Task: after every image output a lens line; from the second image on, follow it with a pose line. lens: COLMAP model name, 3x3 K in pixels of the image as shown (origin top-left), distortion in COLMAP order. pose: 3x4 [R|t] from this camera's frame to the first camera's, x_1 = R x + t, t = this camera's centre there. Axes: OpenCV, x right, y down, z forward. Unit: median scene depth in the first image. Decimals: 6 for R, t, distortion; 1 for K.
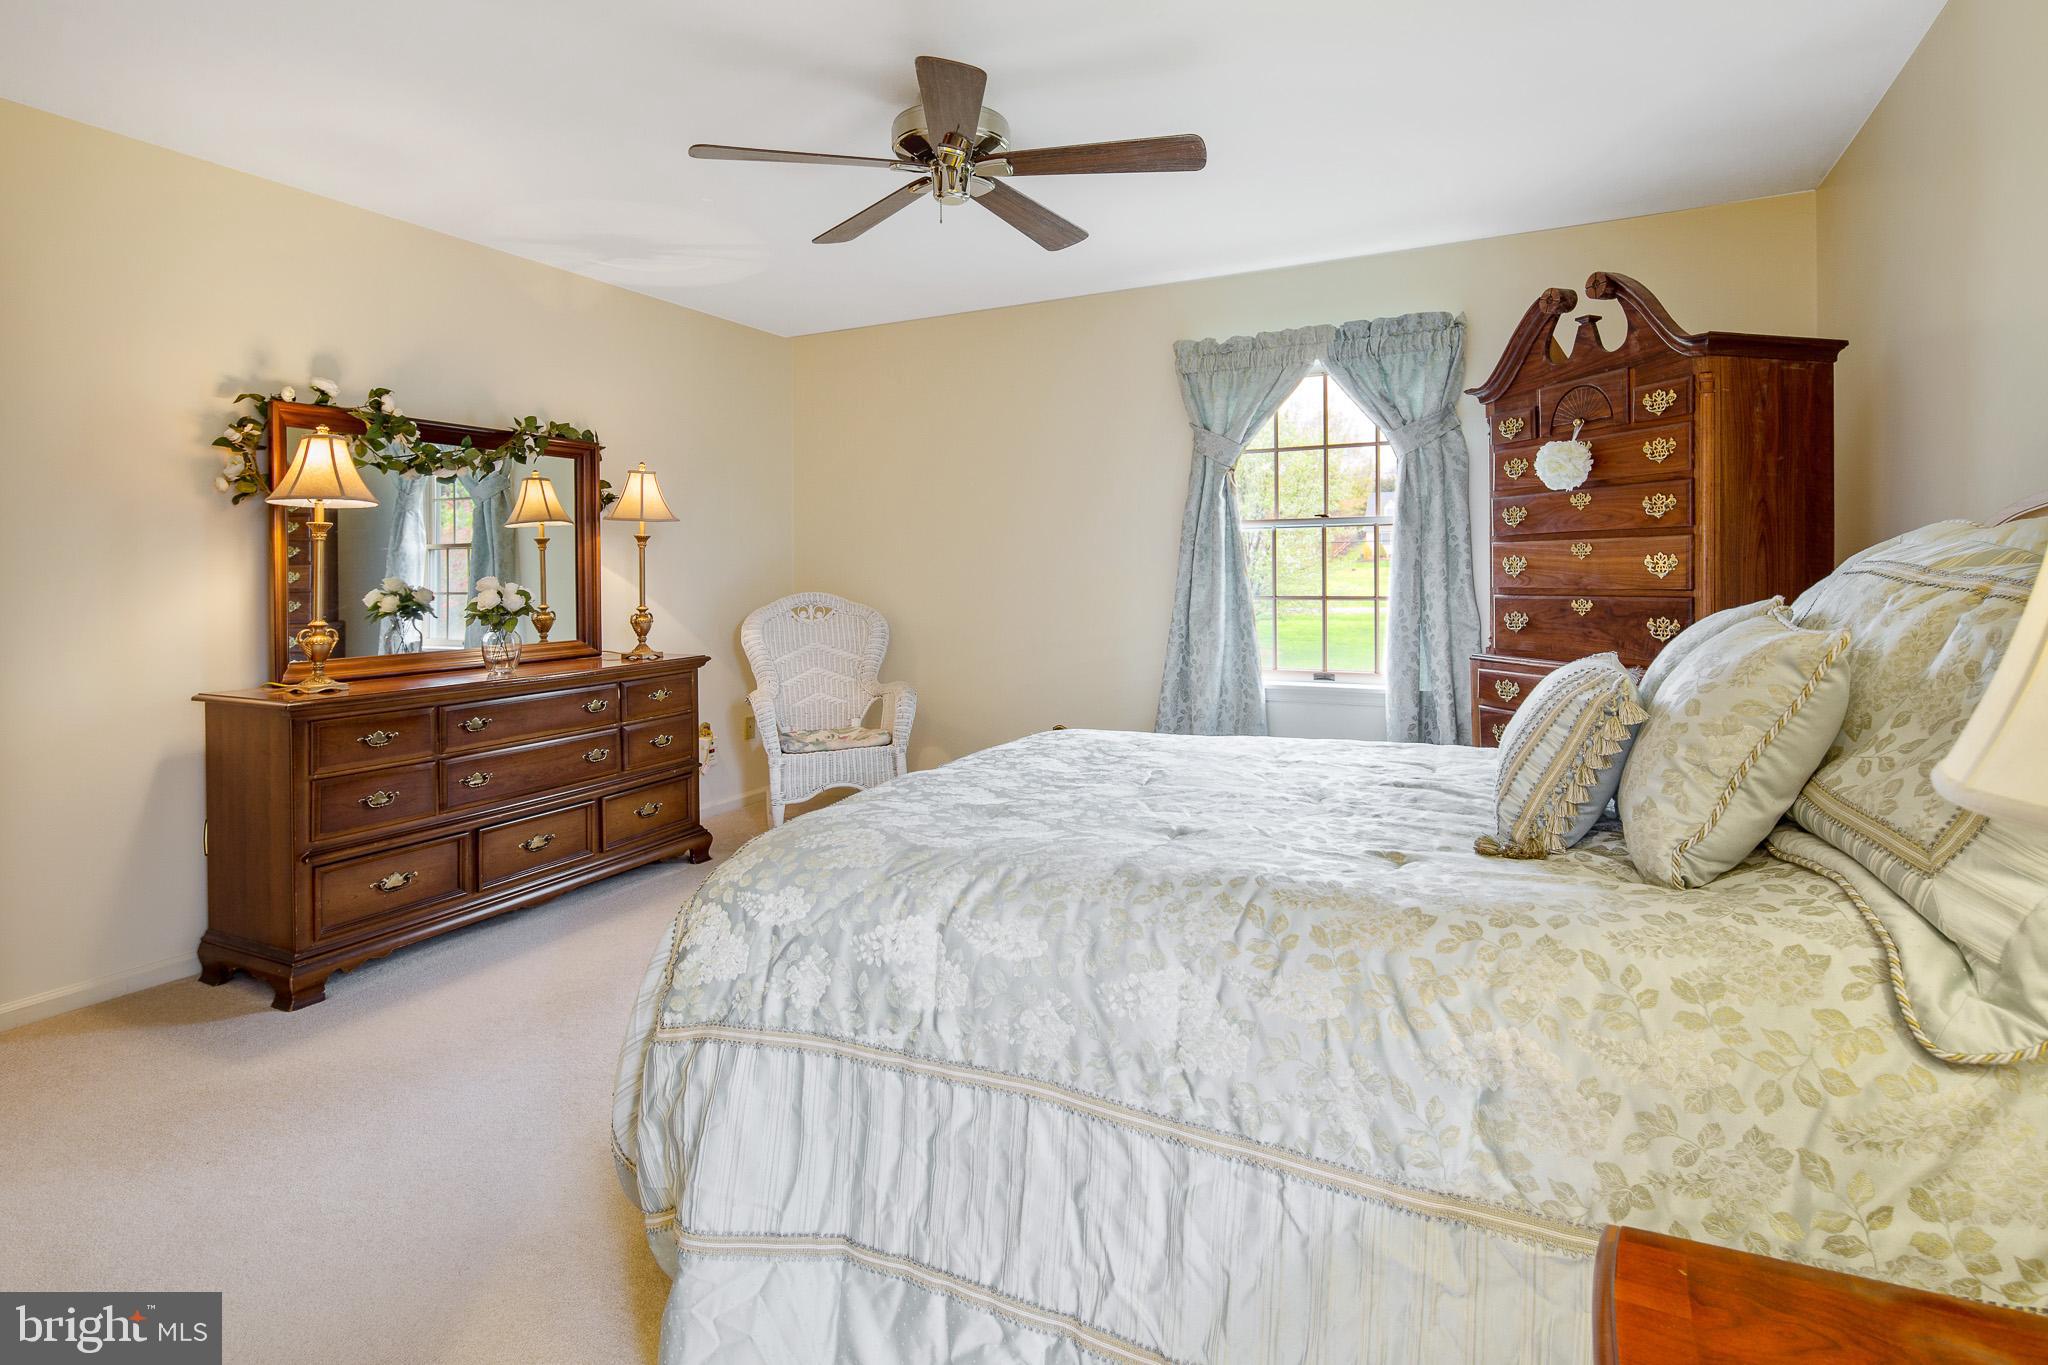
lens RADIAL K [[997.6, 0, 1024.0], [0, 997.6, 682.5], [0, 0, 1]] dist [0.001467, -0.010407]
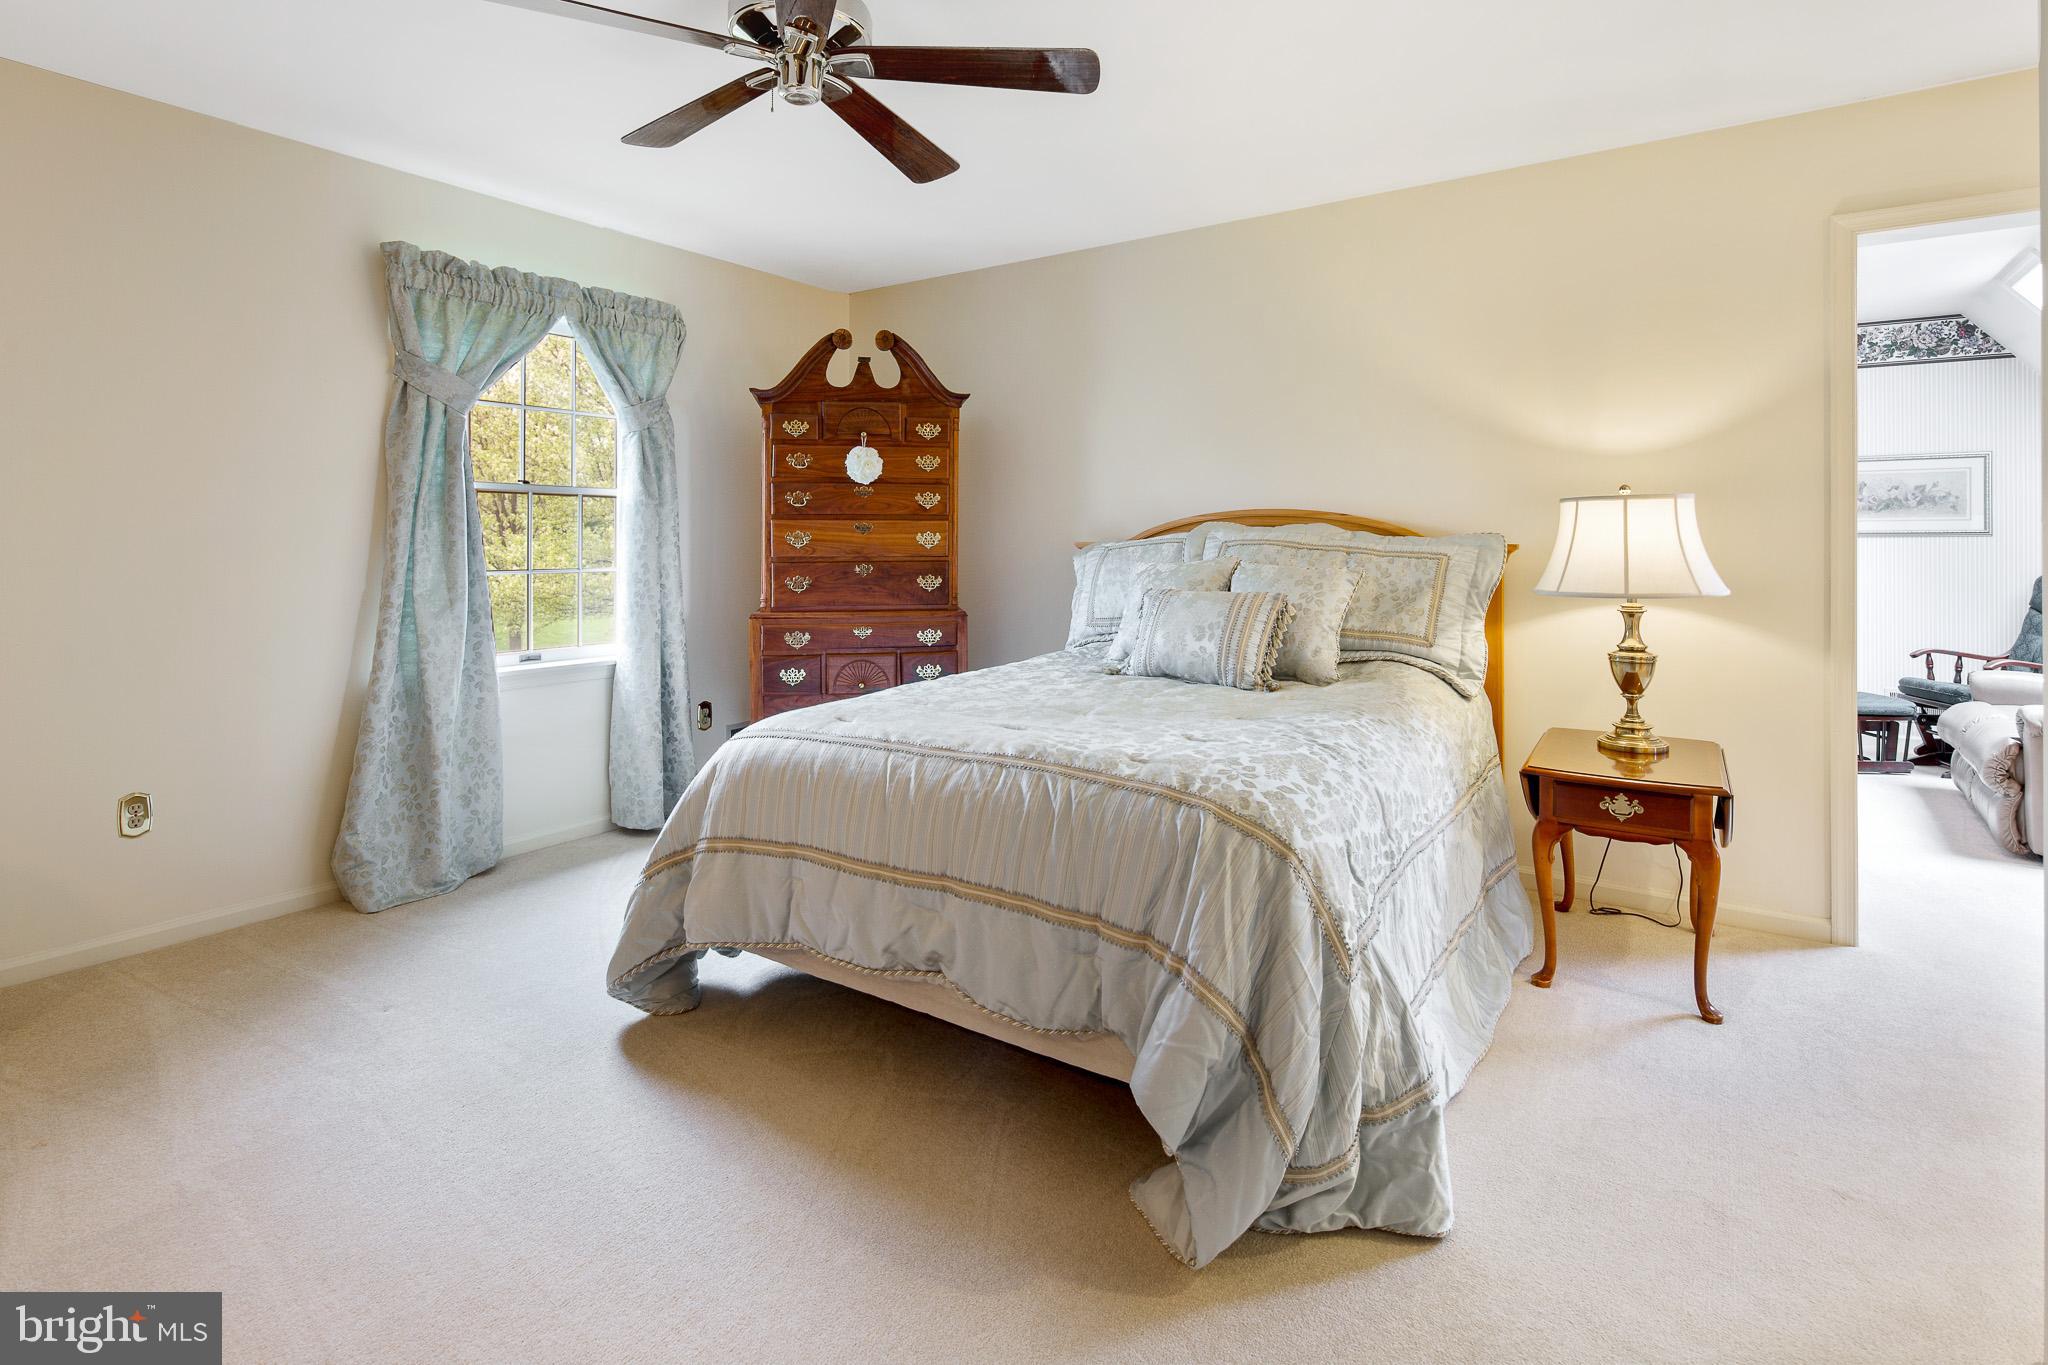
lens RADIAL K [[997.6, 0, 1024.0], [0, 997.6, 682.5], [0, 0, 1]] dist [0.001467, -0.010407]
pose [[0.148290, -0.132184, 0.980070, -0.798140], [0.107115, 0.987343, 0.116958, -0.061692], [-0.983126, 0.087637, 0.160572, 0.594860]]
